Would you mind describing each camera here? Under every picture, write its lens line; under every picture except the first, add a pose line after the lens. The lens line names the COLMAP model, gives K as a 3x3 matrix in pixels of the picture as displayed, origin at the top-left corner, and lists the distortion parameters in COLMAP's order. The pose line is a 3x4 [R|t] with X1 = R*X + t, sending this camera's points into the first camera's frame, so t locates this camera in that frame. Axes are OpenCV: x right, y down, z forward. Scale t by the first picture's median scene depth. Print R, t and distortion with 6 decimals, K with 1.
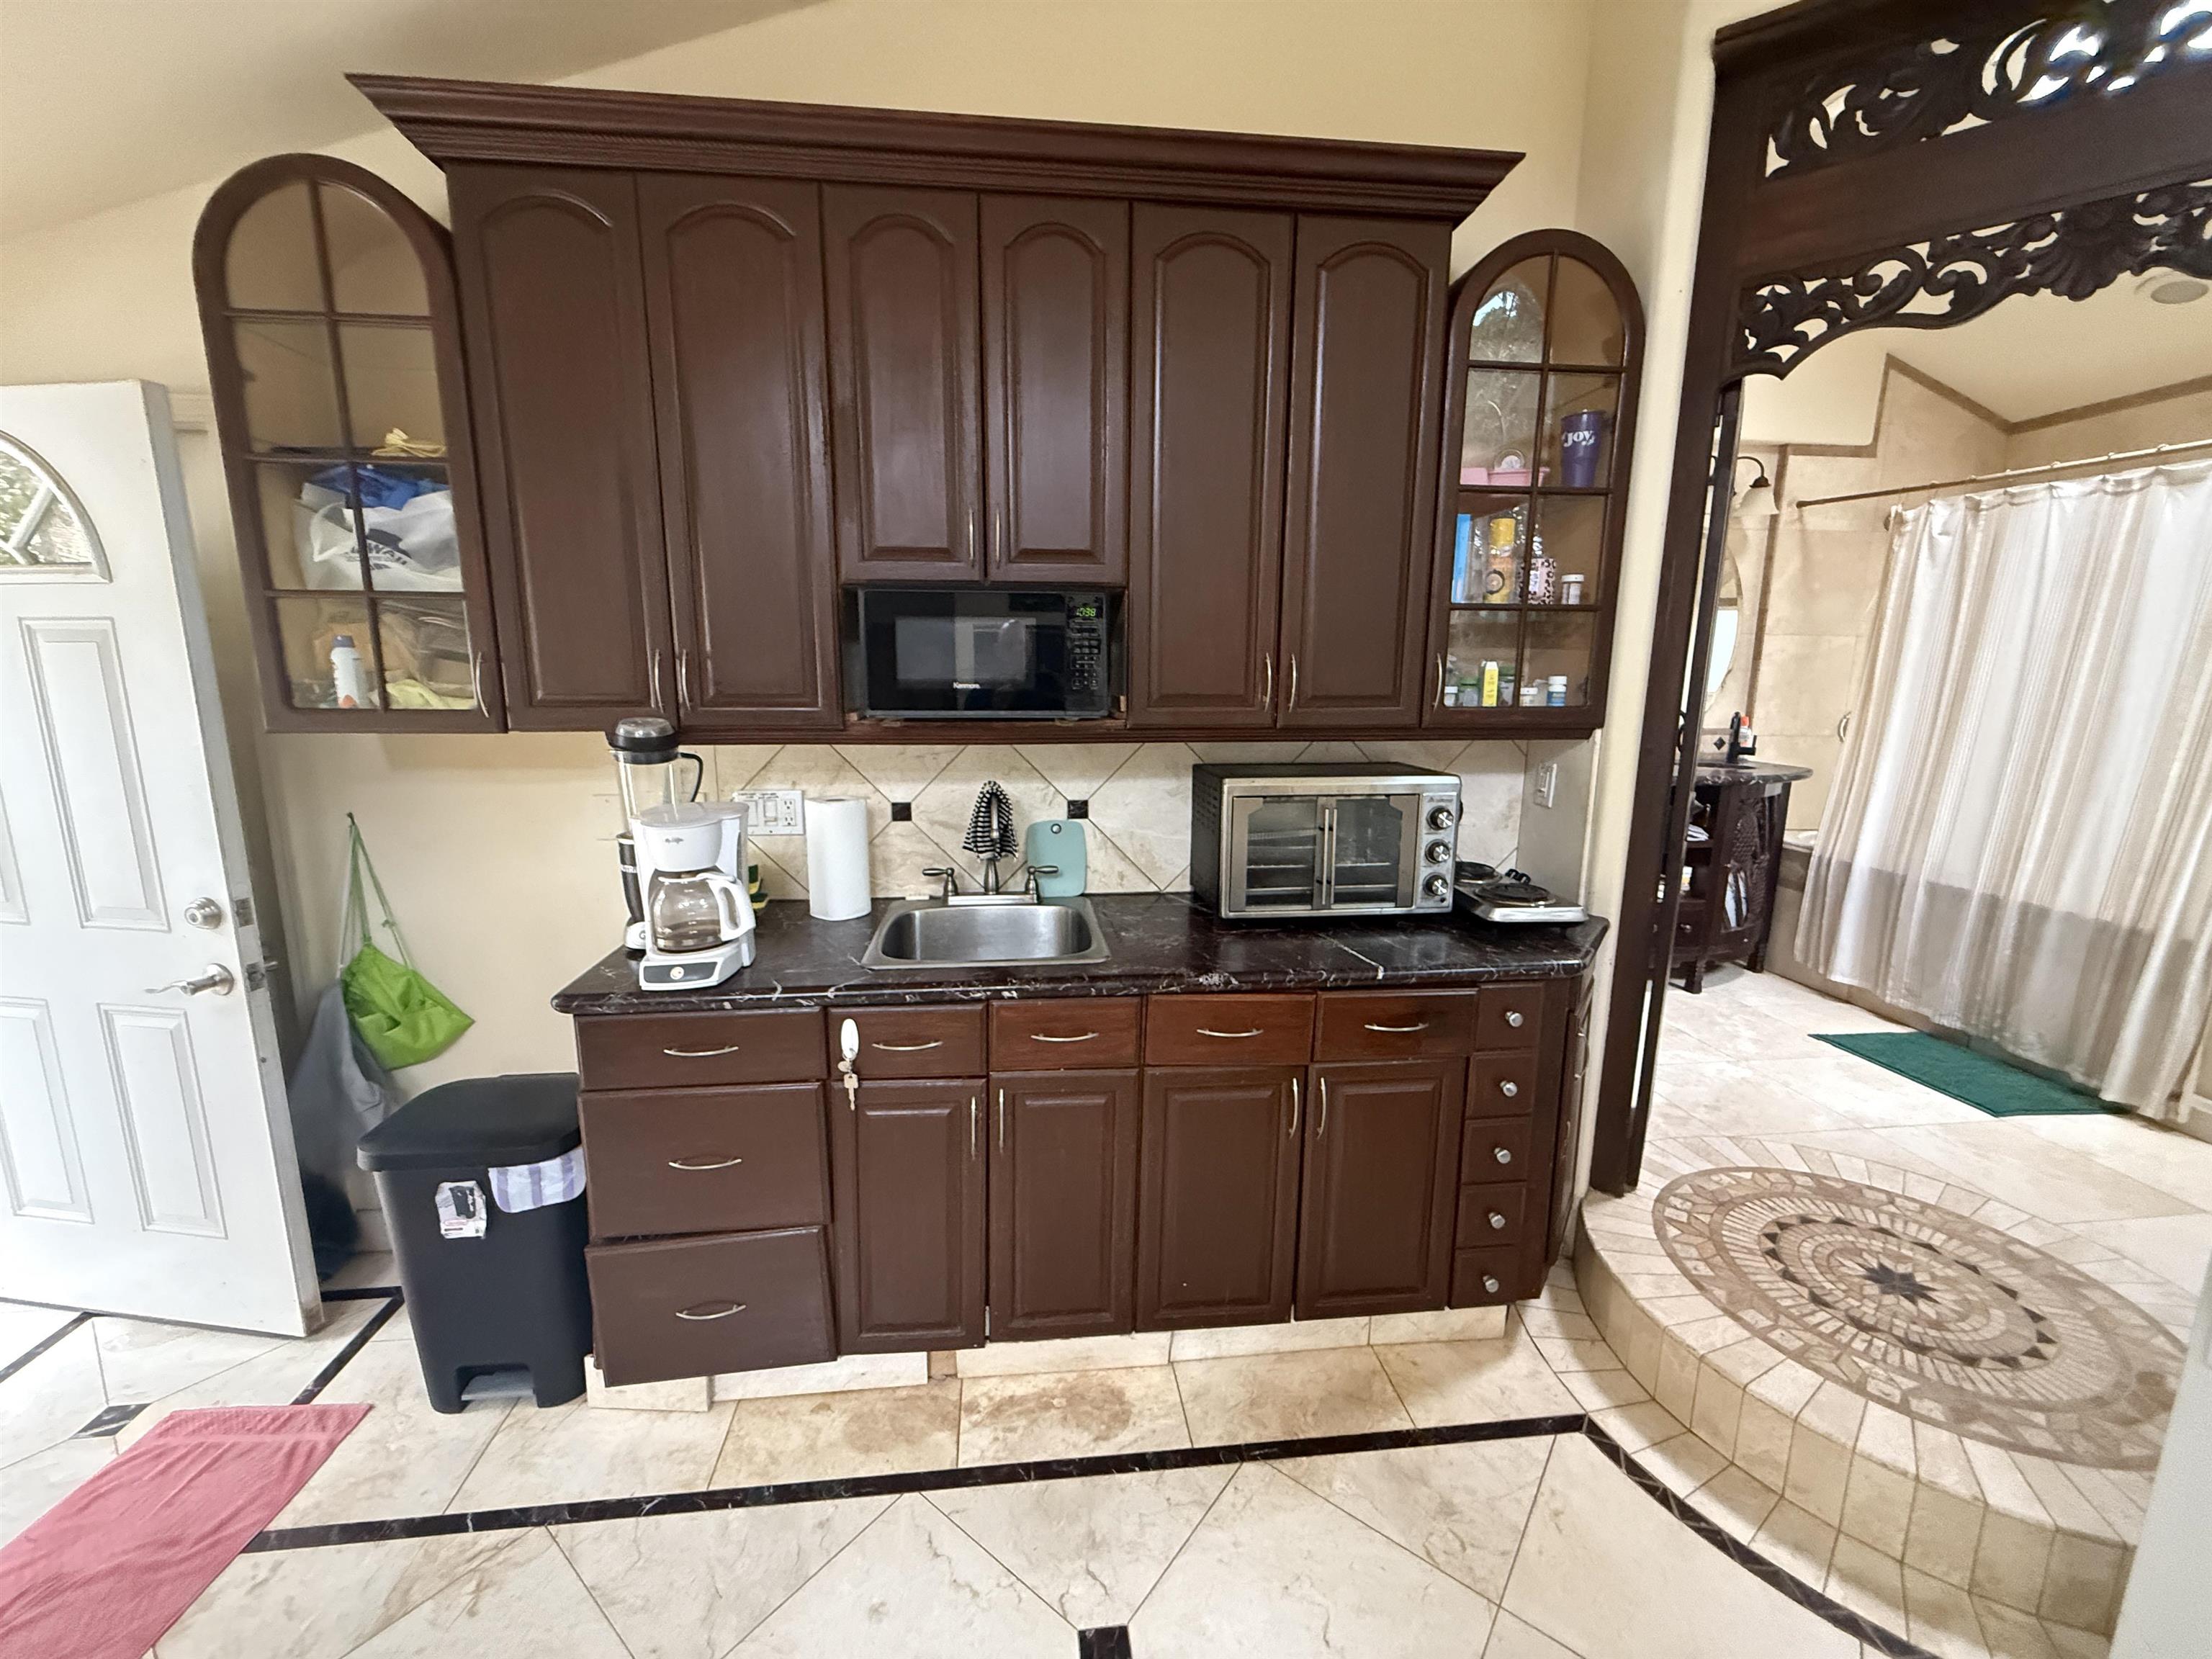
lens RADIAL K [[881.7, 0, 1095.8], [0, 881.7, 827.4], [0, 0, 1]] dist [-0.000188, 0.000209]
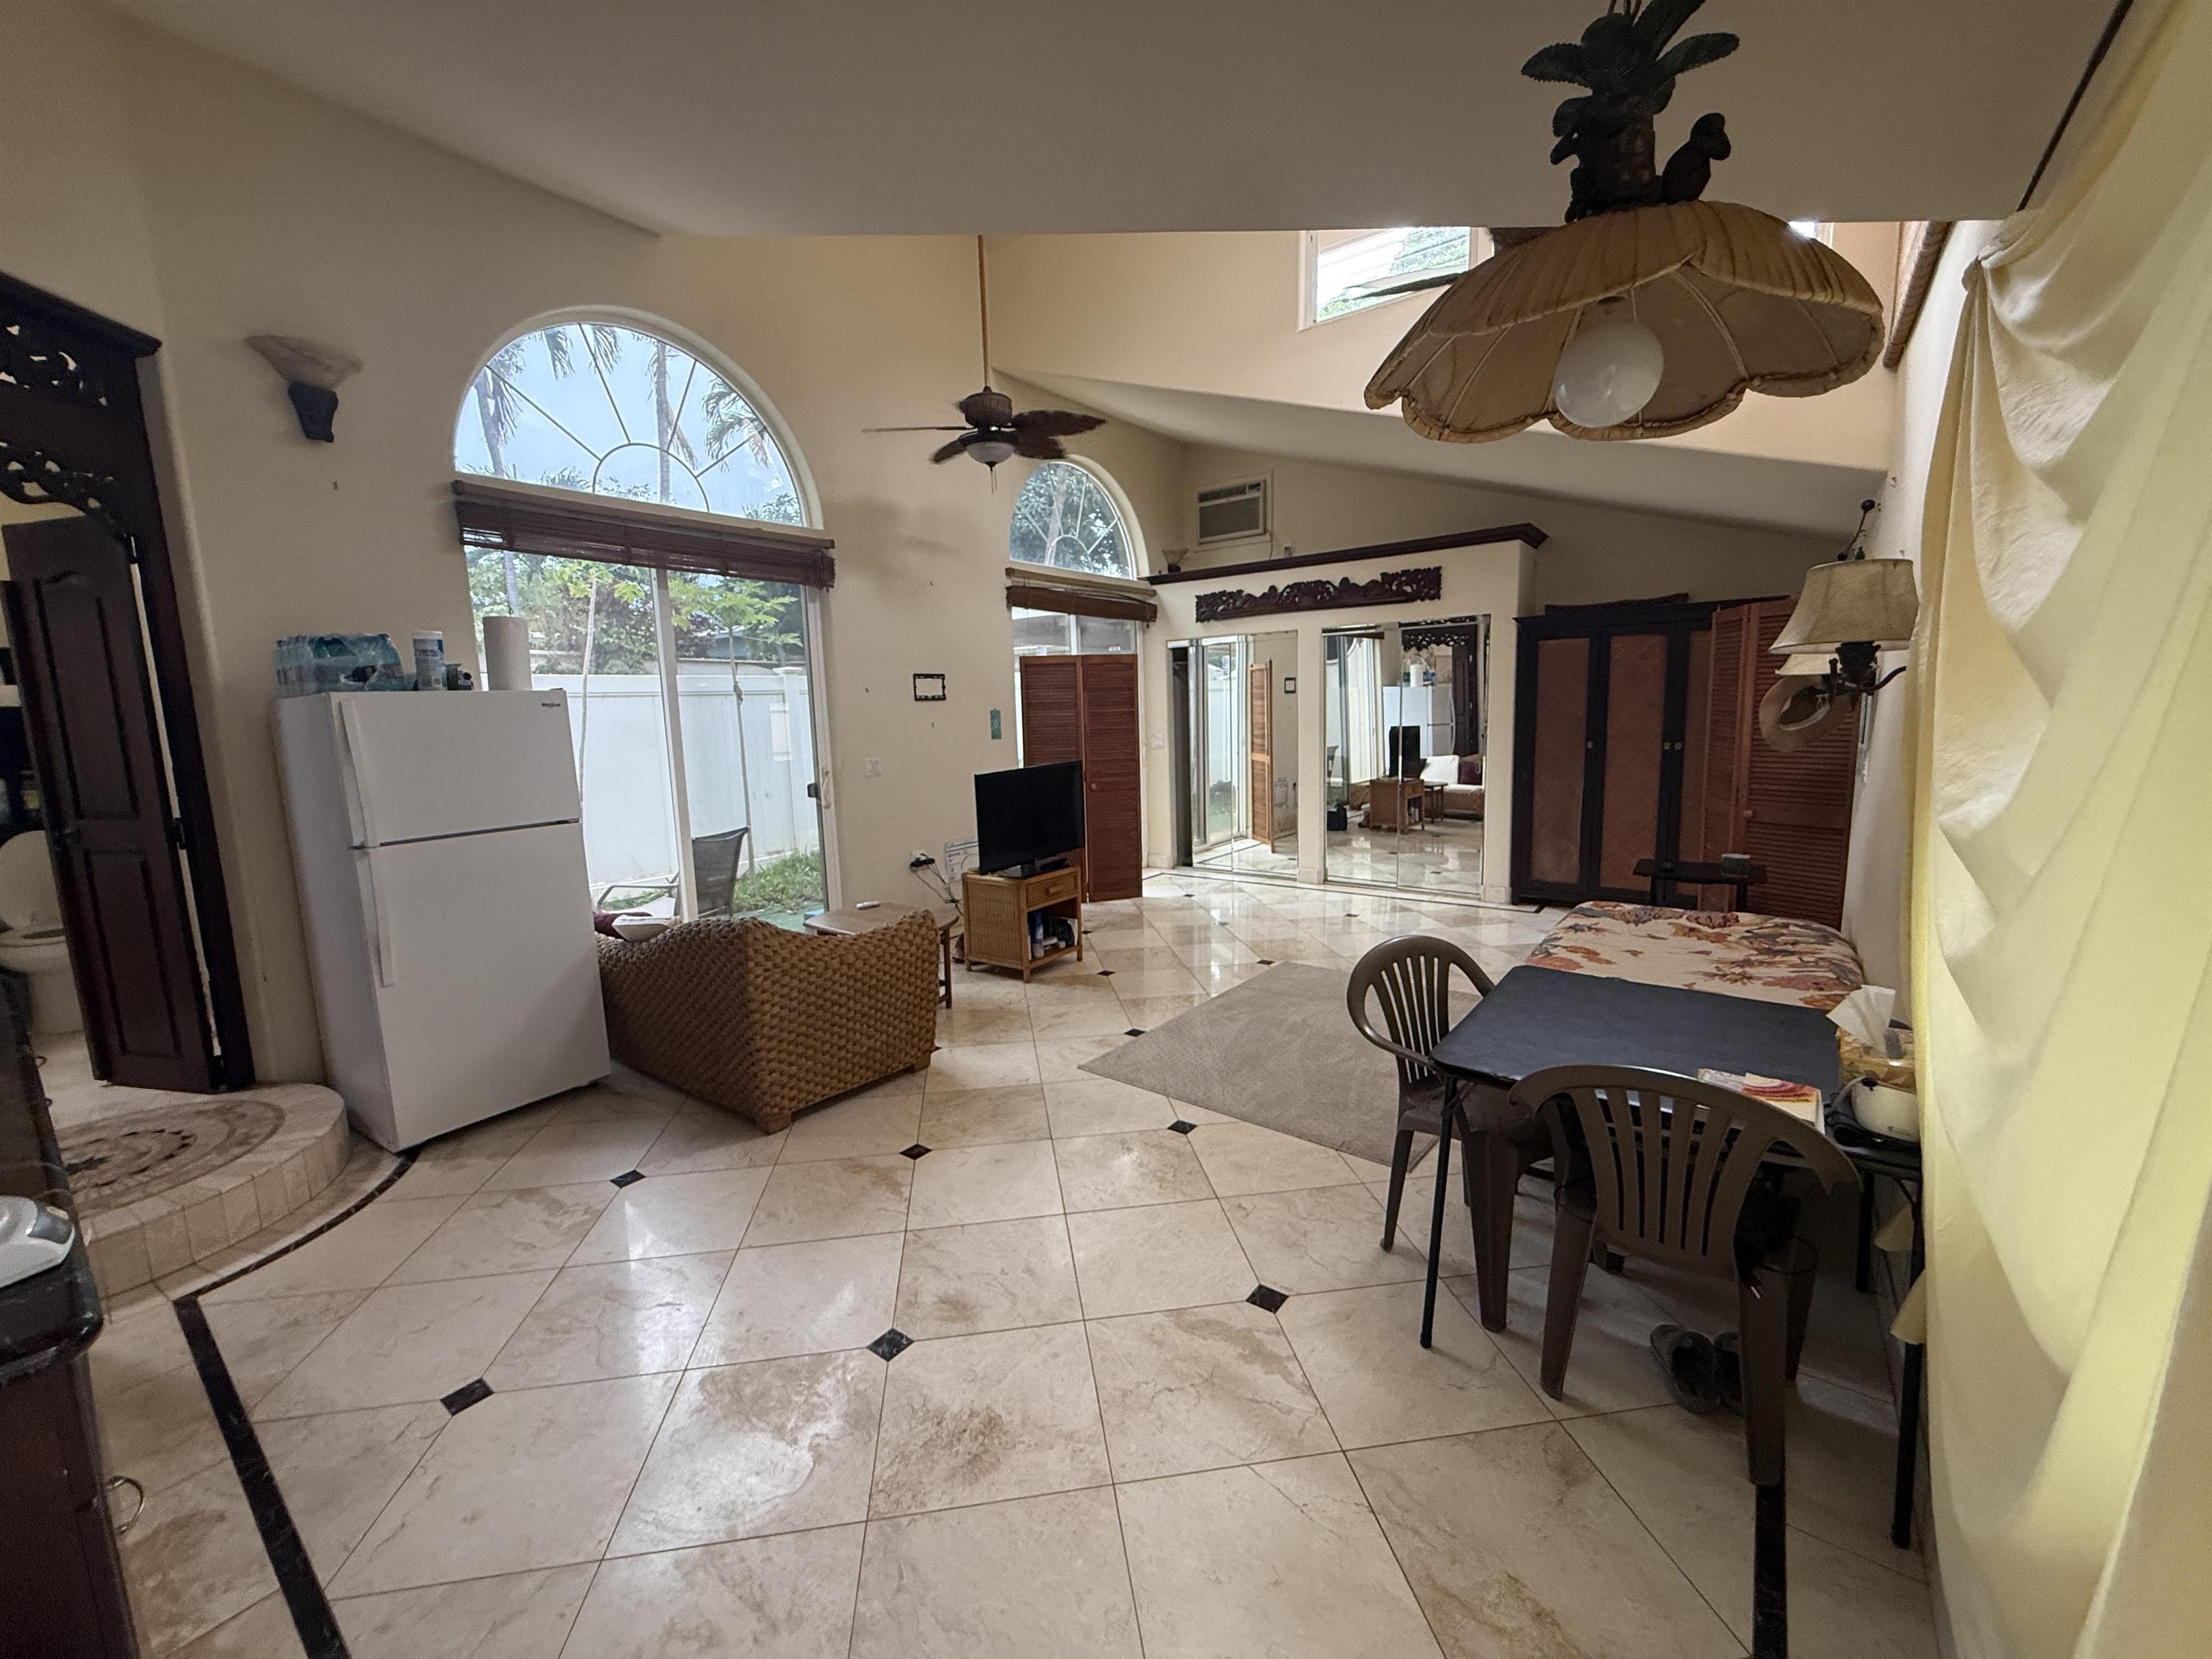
lens RADIAL K [[881.7, 0, 1095.8], [0, 881.7, 827.4], [0, 0, 1]] dist [-0.000188, 0.000209]
pose [[-0.723587, -0.074736, 0.686175, -0.987604], [0.150018, 0.953328, 0.262032, -0.096706], [-0.673733, 0.292542, -0.678604, 0.613492]]
